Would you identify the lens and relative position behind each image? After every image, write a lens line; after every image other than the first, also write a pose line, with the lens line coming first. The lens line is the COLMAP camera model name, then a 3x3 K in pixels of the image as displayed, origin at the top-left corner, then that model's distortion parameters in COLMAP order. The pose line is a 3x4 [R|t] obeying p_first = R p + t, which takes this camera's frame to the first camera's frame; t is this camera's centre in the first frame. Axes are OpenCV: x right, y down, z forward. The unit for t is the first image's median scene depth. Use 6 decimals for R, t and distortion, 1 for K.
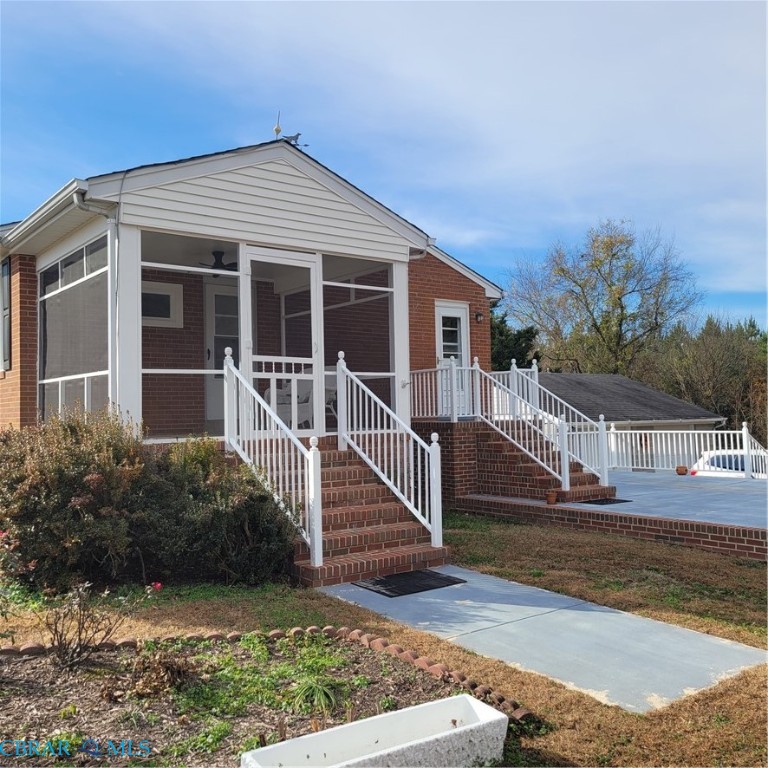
lens RADIAL K [[763.8, 0, 384.0], [0, 763.8, 384.0], [0, 0, 1]] dist [0.038181, 0.002568]
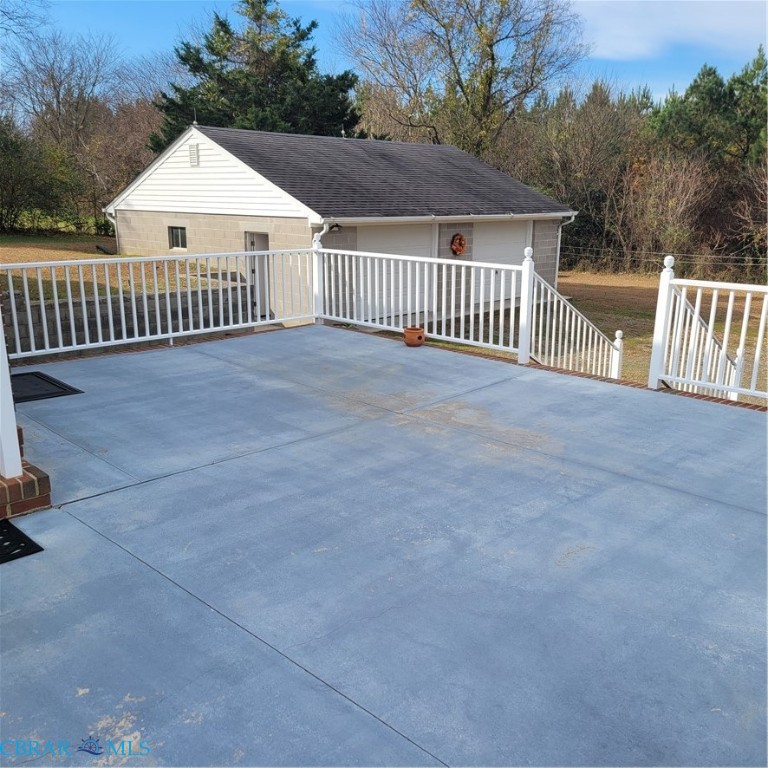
lens RADIAL K [[762.6, 0, 399.4], [0, 762.6, 398.9], [0, 0, 1]] dist [0.037739, -0.013061]
pose [[0.988416, -0.009200, 0.151491, 0.333733], [-0.037400, 0.952615, 0.301869, -0.001482], [-0.147089, -0.304038, 0.941236, 0.565713]]
